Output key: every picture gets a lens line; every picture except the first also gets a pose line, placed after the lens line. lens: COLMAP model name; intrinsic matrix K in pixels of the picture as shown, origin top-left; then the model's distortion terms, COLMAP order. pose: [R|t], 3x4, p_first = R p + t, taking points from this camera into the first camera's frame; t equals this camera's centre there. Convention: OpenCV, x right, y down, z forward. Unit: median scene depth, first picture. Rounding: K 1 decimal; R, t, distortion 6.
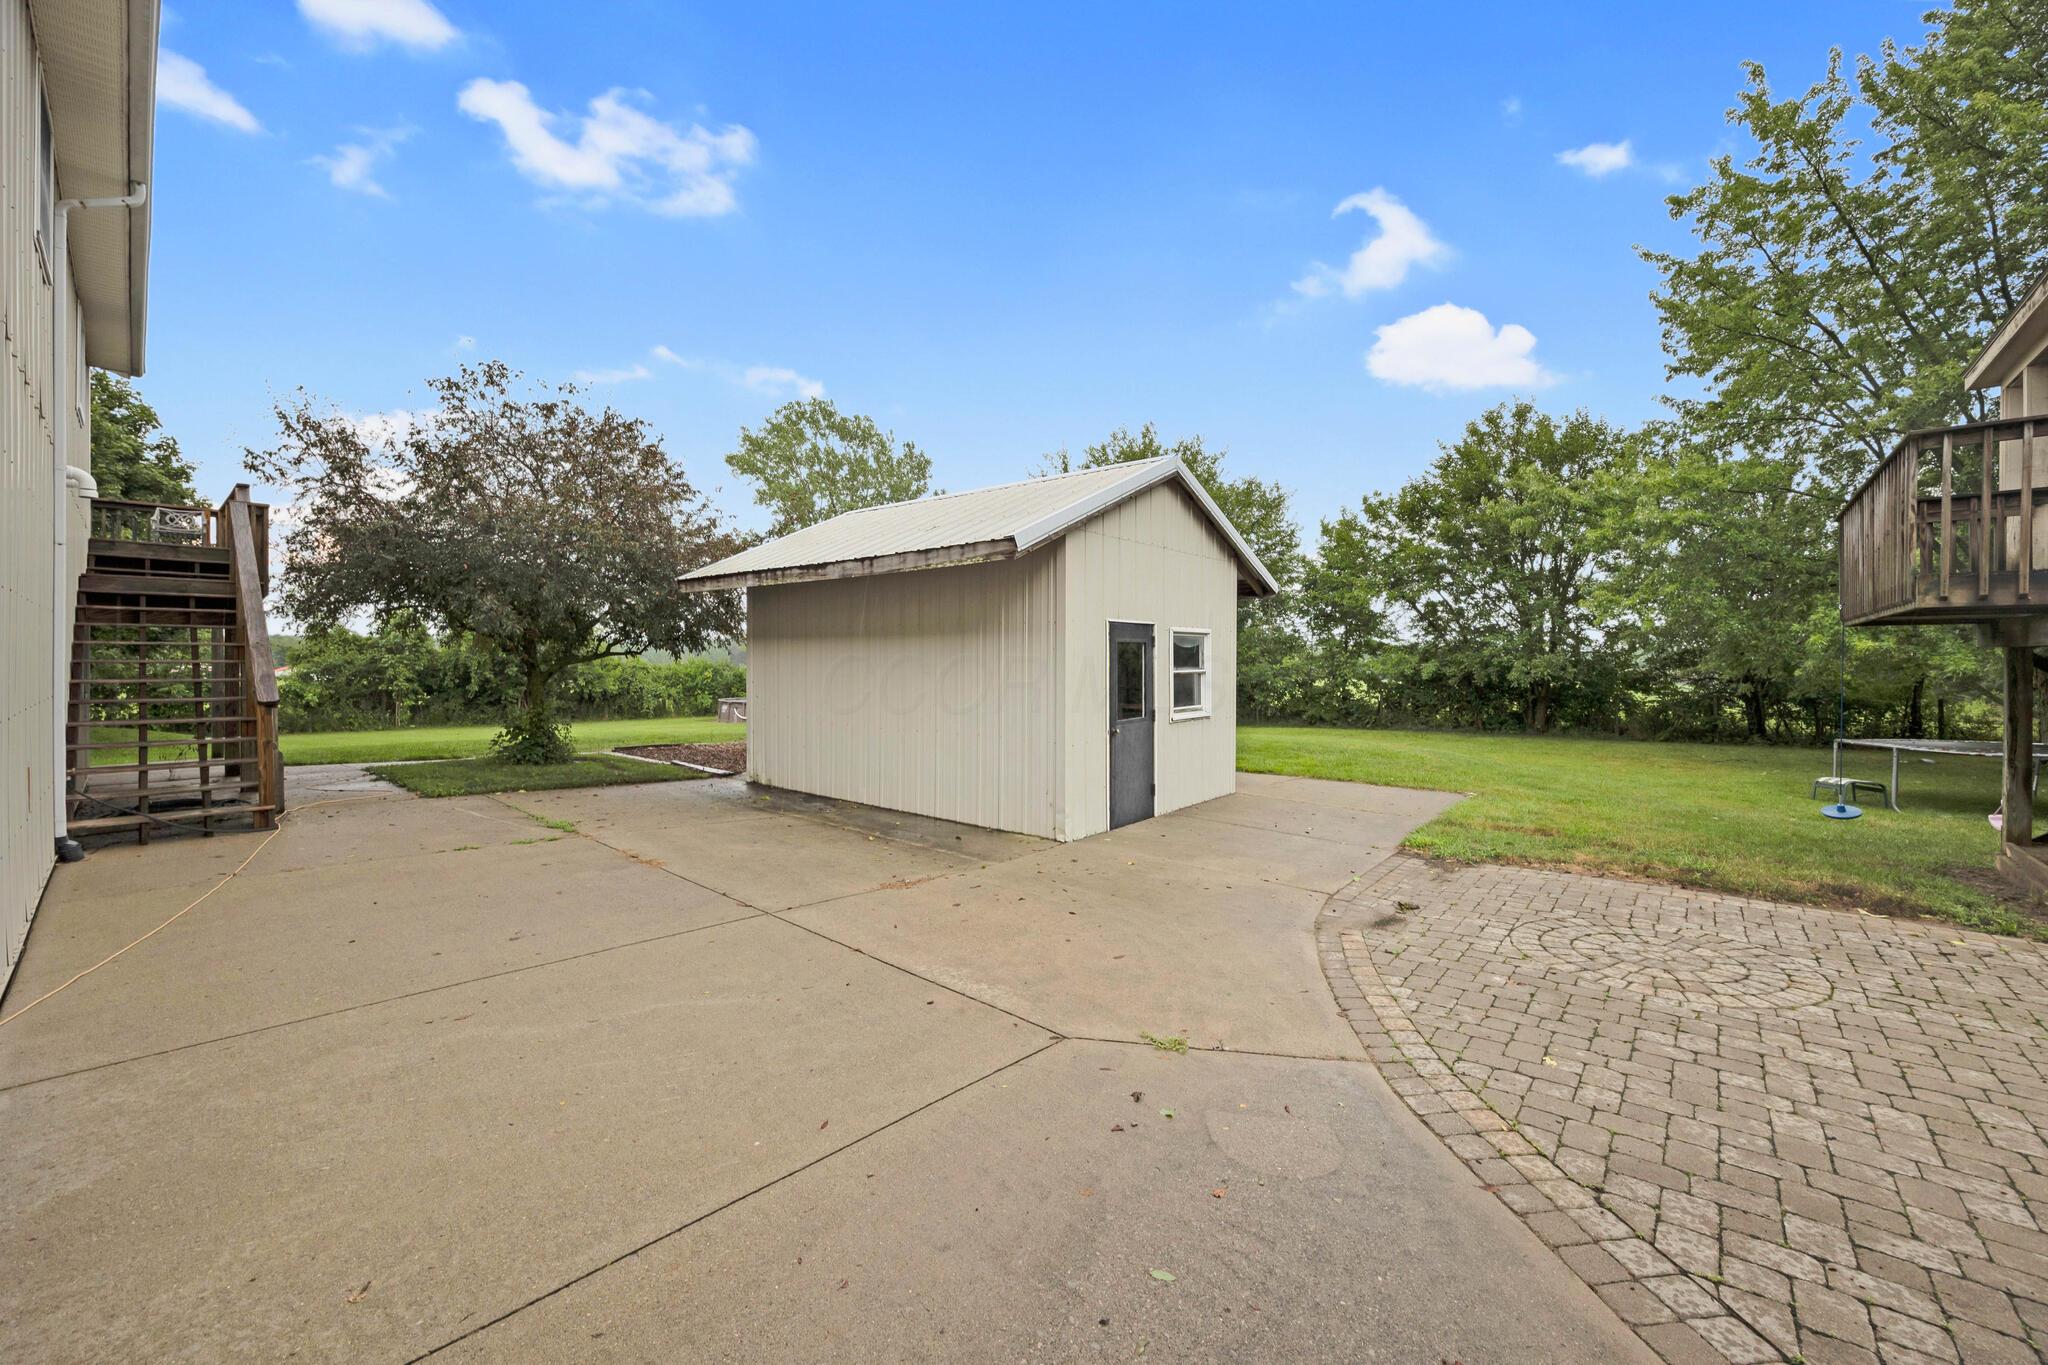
lens RADIAL K [[792.2, 0, 1003.9], [0, 792.2, 660.7], [0, 0, 1]] dist [-0.003516, 0.000072]
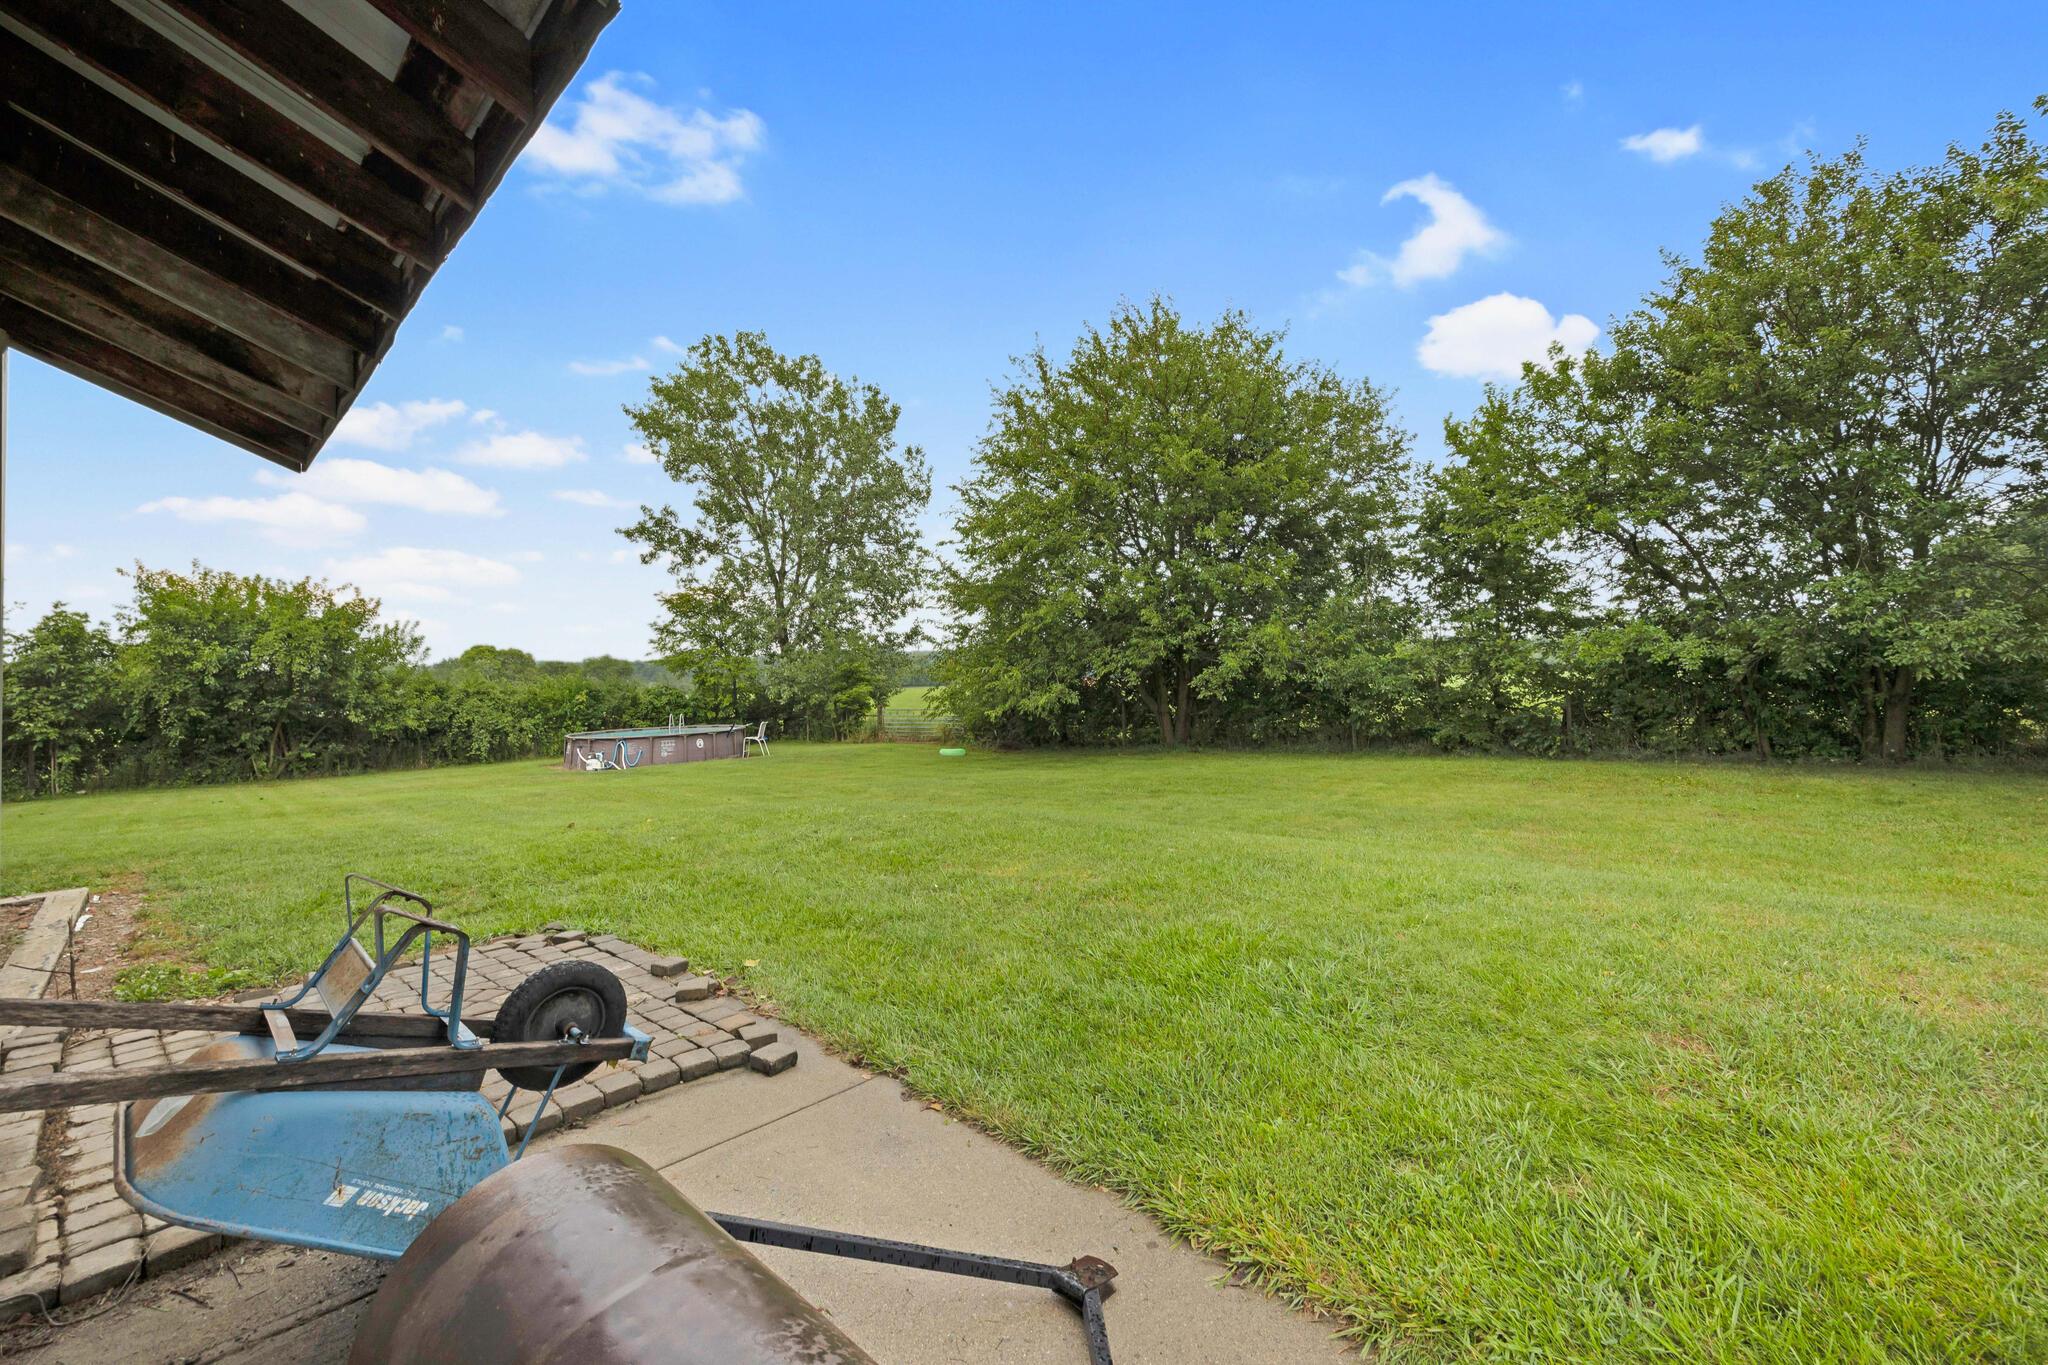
lens RADIAL K [[792.2, 0, 1038.8], [0, 792.2, 663.0], [0, 0, 1]] dist [-0.003516, 0.000072]
pose [[0.998903, -0.034248, -0.031932, 0.073168], [0.033991, 0.999385, -0.008577, 0.005425], [0.032207, 0.007483, 0.999453, 0.286372]]
